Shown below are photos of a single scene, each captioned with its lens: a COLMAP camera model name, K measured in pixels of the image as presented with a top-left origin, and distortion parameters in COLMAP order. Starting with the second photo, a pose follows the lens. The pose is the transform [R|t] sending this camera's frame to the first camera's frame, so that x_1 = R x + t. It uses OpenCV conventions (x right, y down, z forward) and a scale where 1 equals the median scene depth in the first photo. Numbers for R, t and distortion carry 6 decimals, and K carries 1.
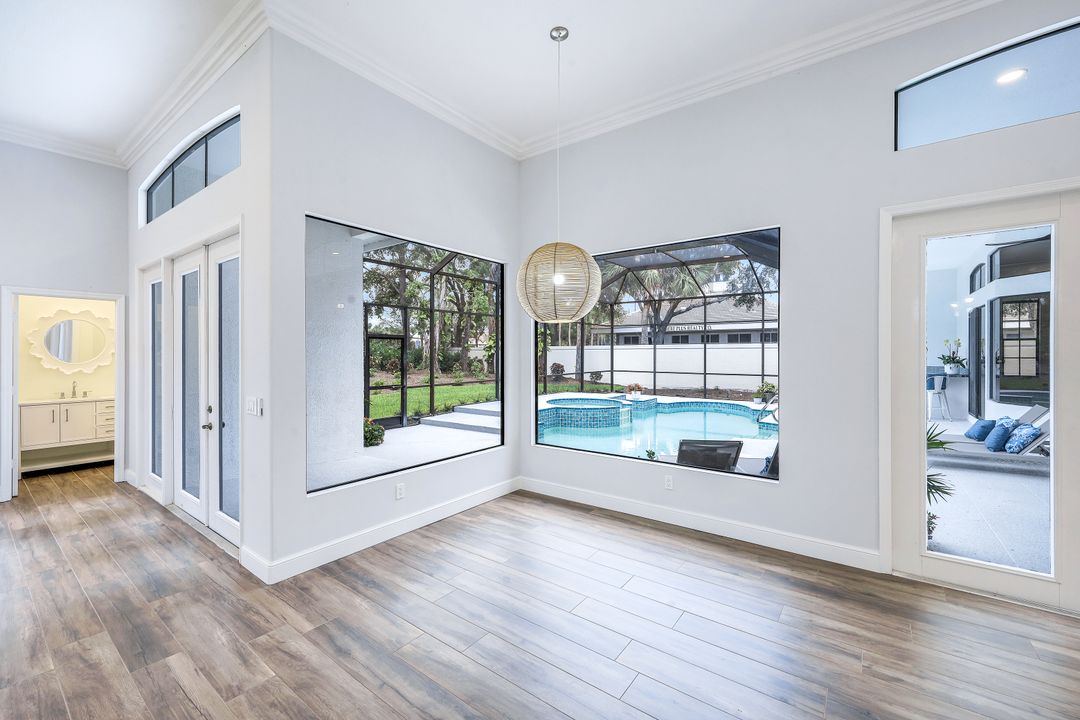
lens RADIAL K [[442.0, 0, 535.6], [0, 442.0, 353.9], [0, 0, 1]] dist [0.004439, 0.000277]
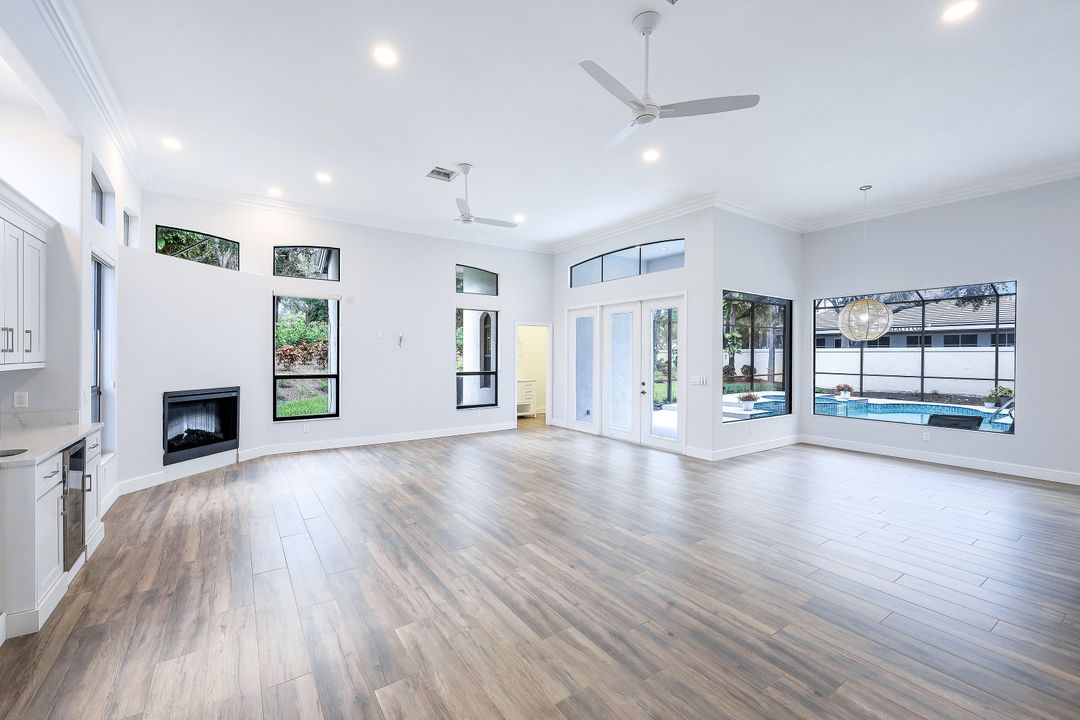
lens RADIAL K [[443.1, 0, 540.0], [0, 443.1, 360.0], [0, 0, 1]] dist [0.003643, 0.000763]
pose [[0.949364, 0.009976, -0.314021, -0.190663], [-0.006649, 0.999910, 0.011667, -0.001231], [0.314109, -0.008988, 0.949344, -0.354541]]
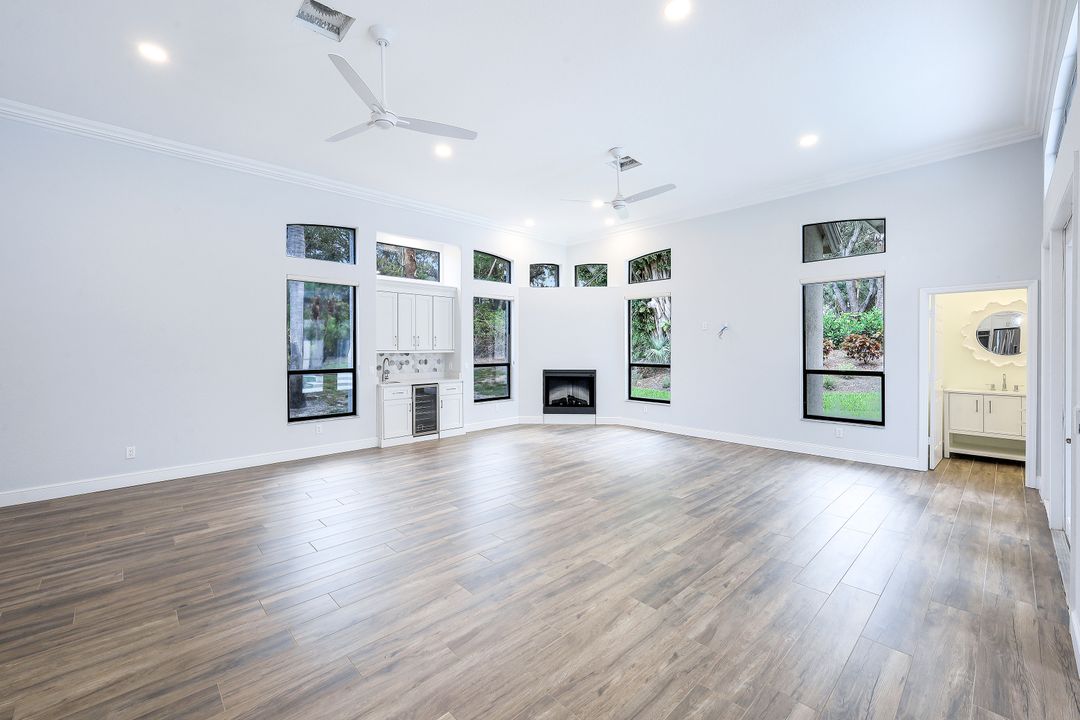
lens RADIAL K [[443.9, 0, 530.9], [0, 443.9, 351.0], [0, 0, 1]] dist [-0.000955, -0.000103]
pose [[-0.173185, 0.009658, -0.984842, 0.060247], [0.000581, 0.999953, 0.009704, 0.000483], [0.984889, 0.001109, -0.173183, 0.076457]]
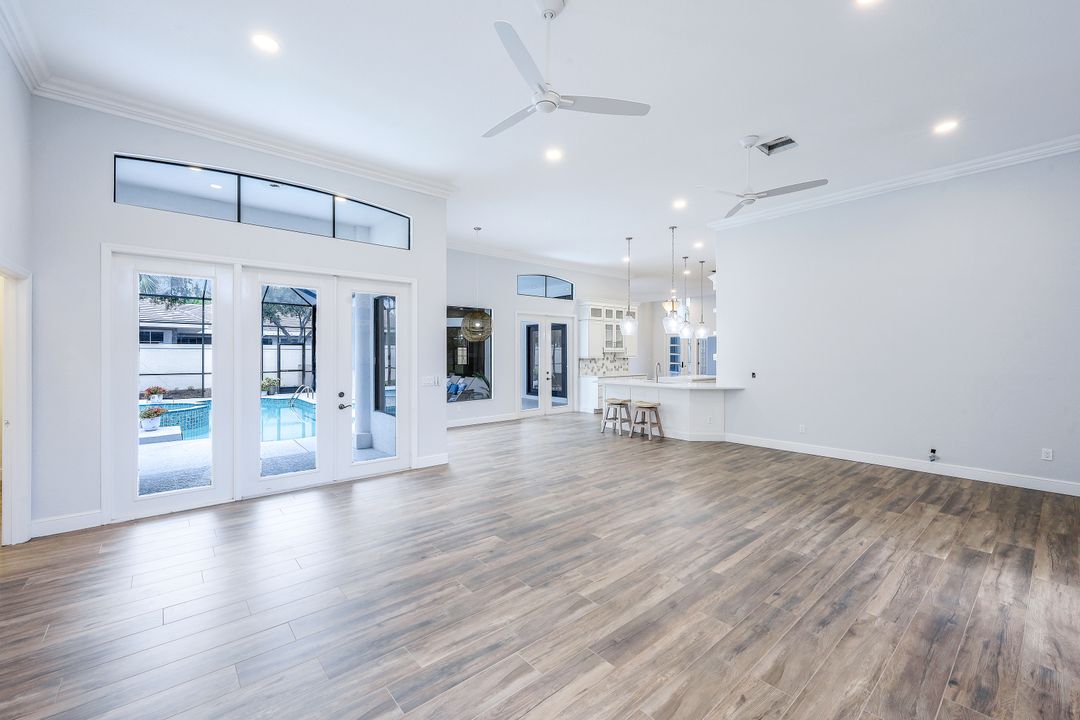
lens RADIAL K [[442.0, 0, 535.6], [0, 442.0, 353.9], [0, 0, 1]] dist [0.004439, 0.000277]
pose [[0.218485, -0.002744, 0.975837, -0.679336], [0.003006, 0.999993, 0.002139, -0.002031], [-0.975836, 0.002466, 0.218492, 0.035935]]
